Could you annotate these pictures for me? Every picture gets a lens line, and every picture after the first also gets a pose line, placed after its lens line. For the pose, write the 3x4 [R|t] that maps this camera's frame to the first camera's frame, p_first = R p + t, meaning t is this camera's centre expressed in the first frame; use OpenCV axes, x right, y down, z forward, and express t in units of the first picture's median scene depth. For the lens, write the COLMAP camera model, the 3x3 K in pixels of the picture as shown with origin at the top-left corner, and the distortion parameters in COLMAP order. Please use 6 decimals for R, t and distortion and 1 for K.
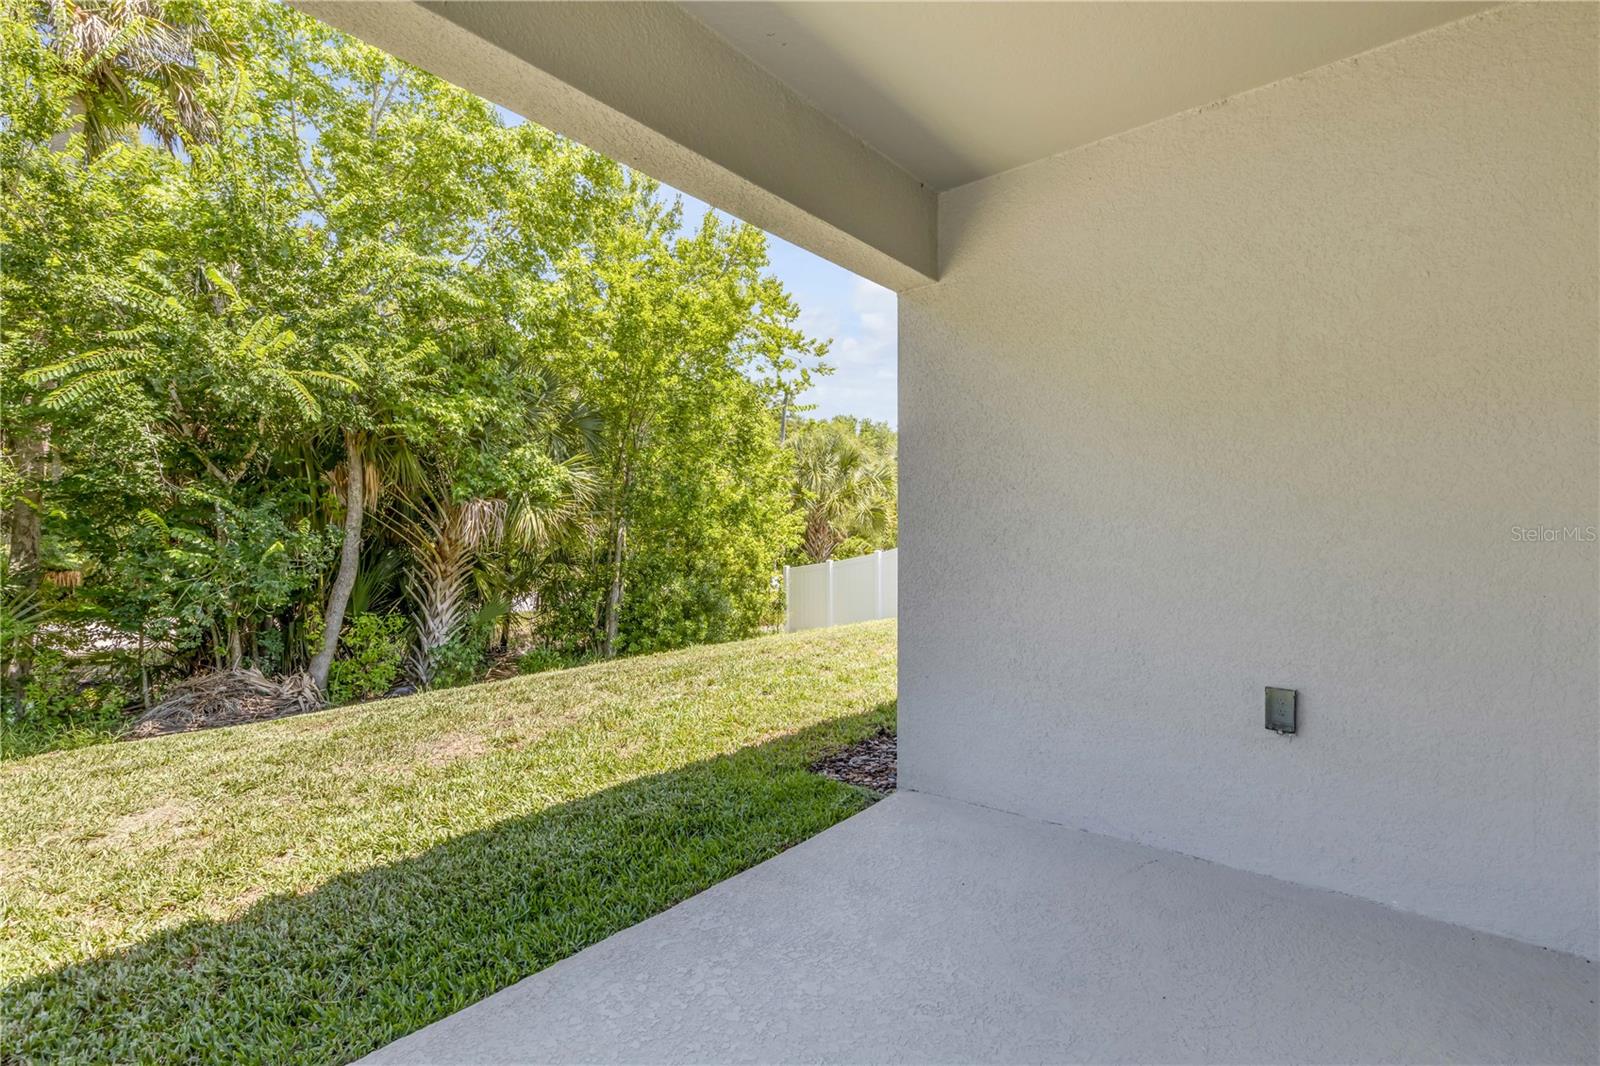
lens RADIAL K [[715.9, 0, 798.5], [0, 715.9, 533.0], [0, 0, 1]] dist [0.002732, -0.000079]
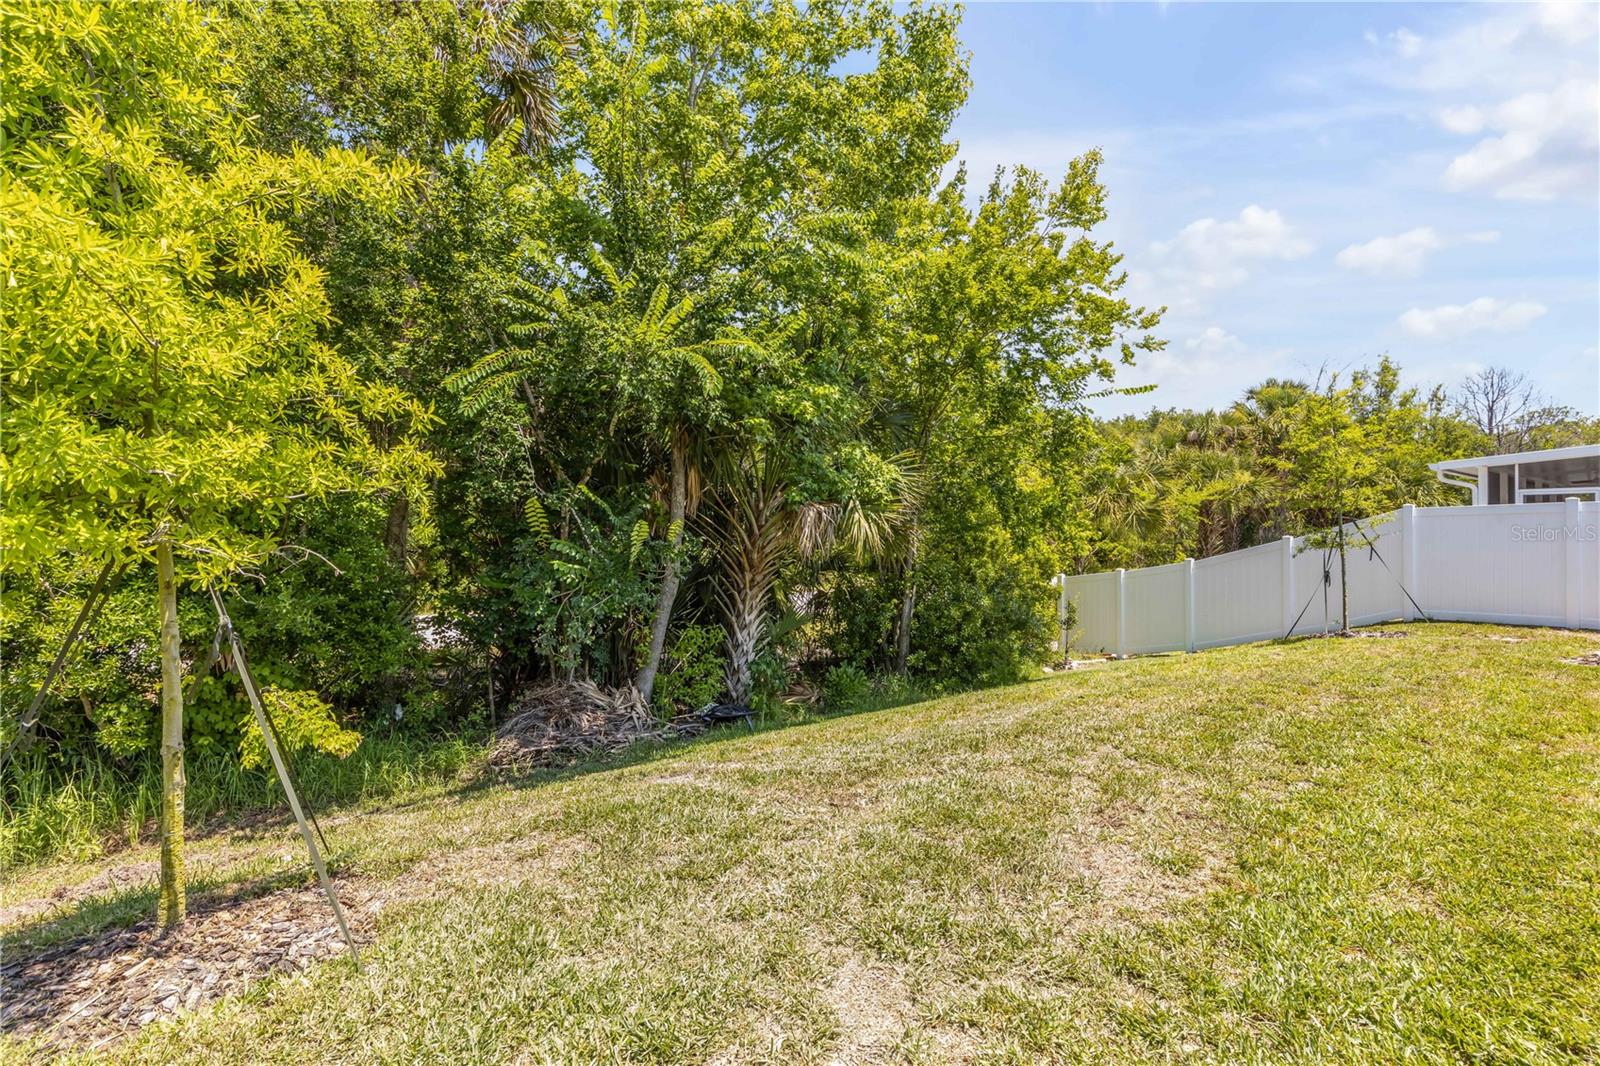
lens RADIAL K [[715.9, 0, 798.5], [0, 715.9, 533.0], [0, 0, 1]] dist [0.002732, -0.000079]
pose [[0.969100, -0.000740, -0.246665, -0.228697], [0.000574, 1.000000, -0.000745, -0.008847], [0.246666, 0.000580, 0.969100, 0.120456]]
